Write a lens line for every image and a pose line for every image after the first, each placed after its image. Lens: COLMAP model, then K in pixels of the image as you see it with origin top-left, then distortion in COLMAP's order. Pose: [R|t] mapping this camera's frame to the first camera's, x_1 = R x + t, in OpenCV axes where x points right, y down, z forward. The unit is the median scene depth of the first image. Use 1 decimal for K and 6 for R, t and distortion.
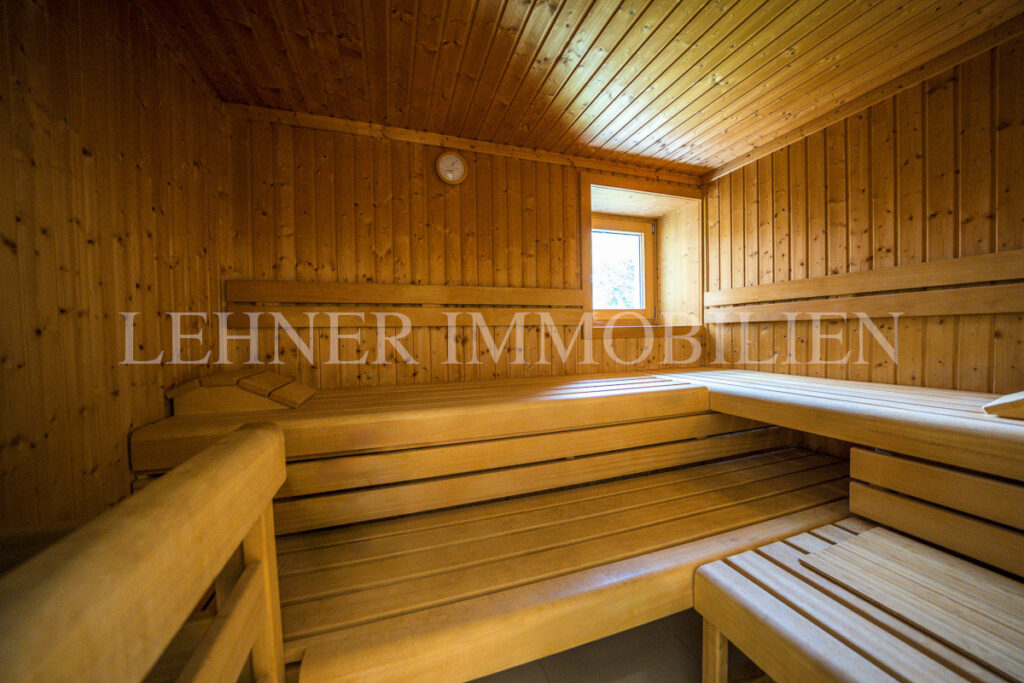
lens RADIAL K [[356.5, 0, 513.2], [0, 356.5, 342.0], [0, 0, 1]] dist [-0.013250, 0.000083]
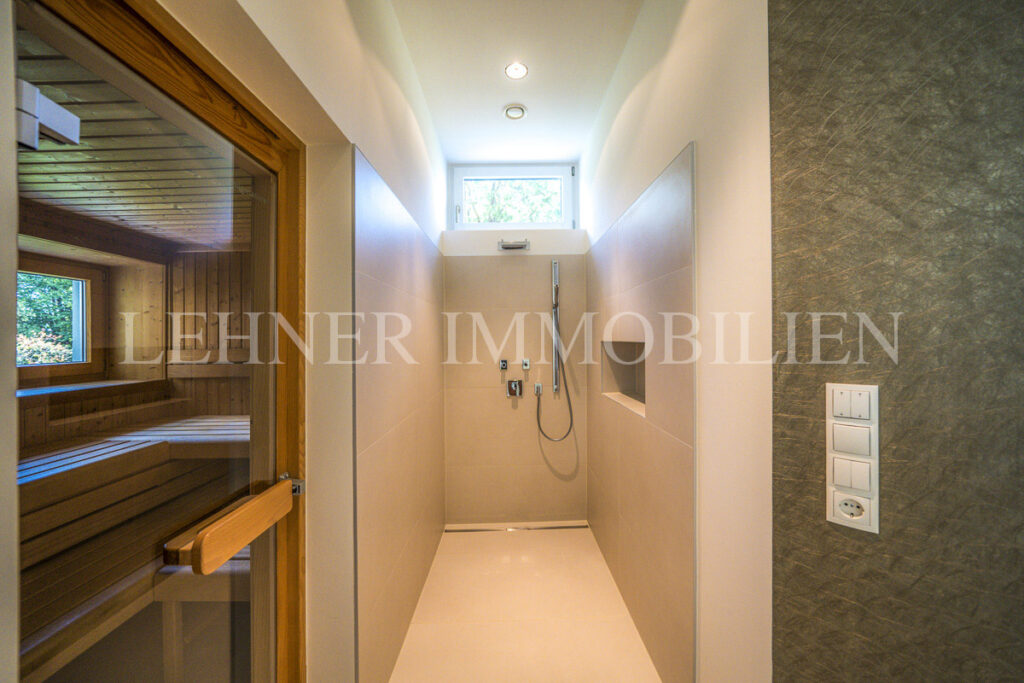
lens RADIAL K [[356.5, 0, 513.2], [0, 356.5, 342.0], [0, 0, 1]] dist [-0.013250, 0.000083]
pose [[0.309804, 0.016406, 0.950659, -0.202033], [0.016936, 0.999597, -0.022770, -0.136502], [-0.950649, 0.023155, 0.309402, -0.427287]]
